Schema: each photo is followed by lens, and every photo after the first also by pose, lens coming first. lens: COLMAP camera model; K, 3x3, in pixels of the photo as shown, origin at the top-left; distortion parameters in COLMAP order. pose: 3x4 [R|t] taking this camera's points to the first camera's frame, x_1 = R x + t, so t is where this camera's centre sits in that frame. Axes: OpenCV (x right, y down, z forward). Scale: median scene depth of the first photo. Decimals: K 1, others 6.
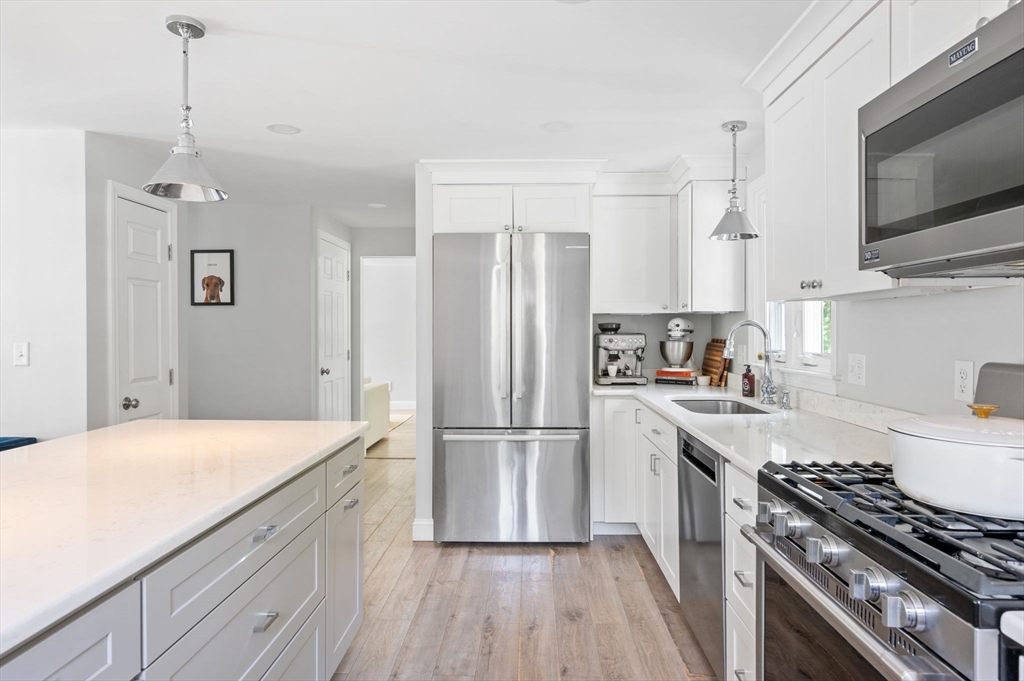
lens RADIAL K [[604.5, 0, 518.3], [0, 604.5, 333.8], [0, 0, 1]] dist [0.000071, 0.001115]
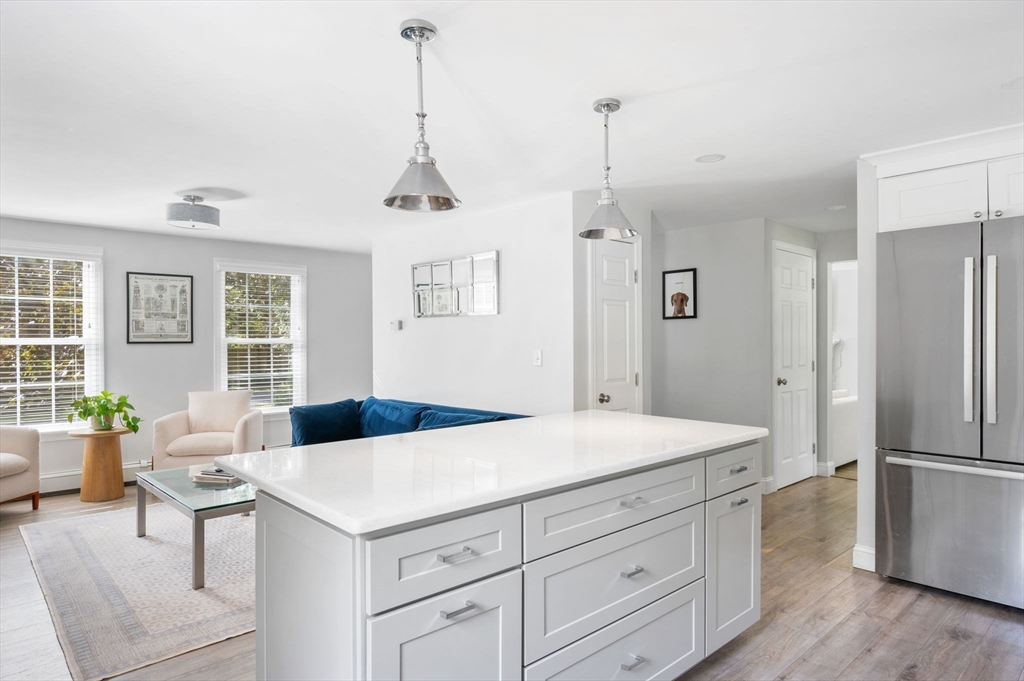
lens RADIAL K [[610.2, 0, 514.3], [0, 610.2, 345.3], [0, 0, 1]] dist [-0.002023, -0.001826]
pose [[0.694931, 0.003336, -0.719069, 0.137151], [-0.001918, 0.999994, 0.002785, 0.000255], [0.719074, -0.000556, 0.694933, -0.025447]]
